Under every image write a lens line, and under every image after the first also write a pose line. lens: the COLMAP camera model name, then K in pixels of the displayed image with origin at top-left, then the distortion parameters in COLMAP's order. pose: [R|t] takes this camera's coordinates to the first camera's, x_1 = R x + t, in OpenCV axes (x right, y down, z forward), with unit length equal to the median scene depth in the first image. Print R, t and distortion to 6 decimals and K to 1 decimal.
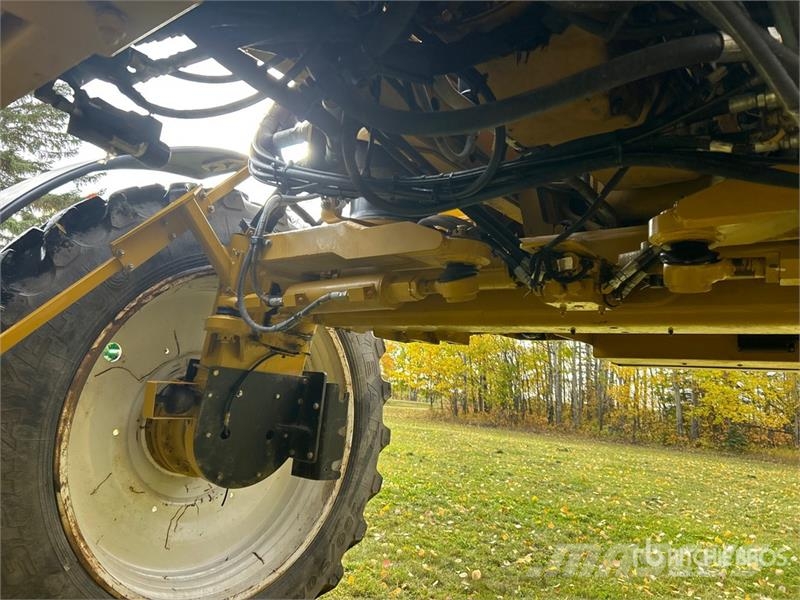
lens RADIAL K [[600.9, 0, 400.0], [0, 600.9, 293.6], [0, 0, 1]] dist [0.050066, -0.047215]
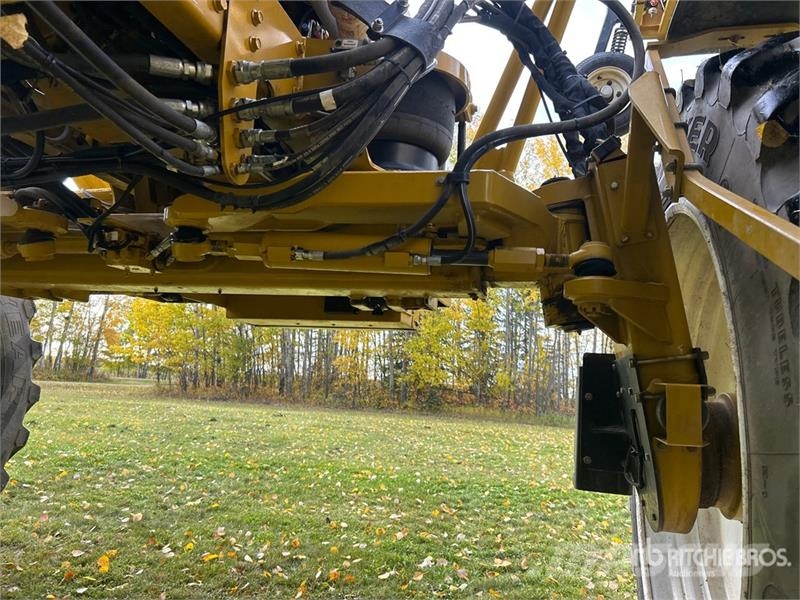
lens RADIAL K [[600.9, 0, 396.8], [0, 600.9, 305.8], [0, 0, 1]] dist [0.050066, -0.047215]
pose [[0.915732, 0.023670, 0.401093, 0.077412], [-0.048109, 0.997541, 0.050970, 0.001580], [-0.398900, -0.065971, 0.914618, -0.124352]]
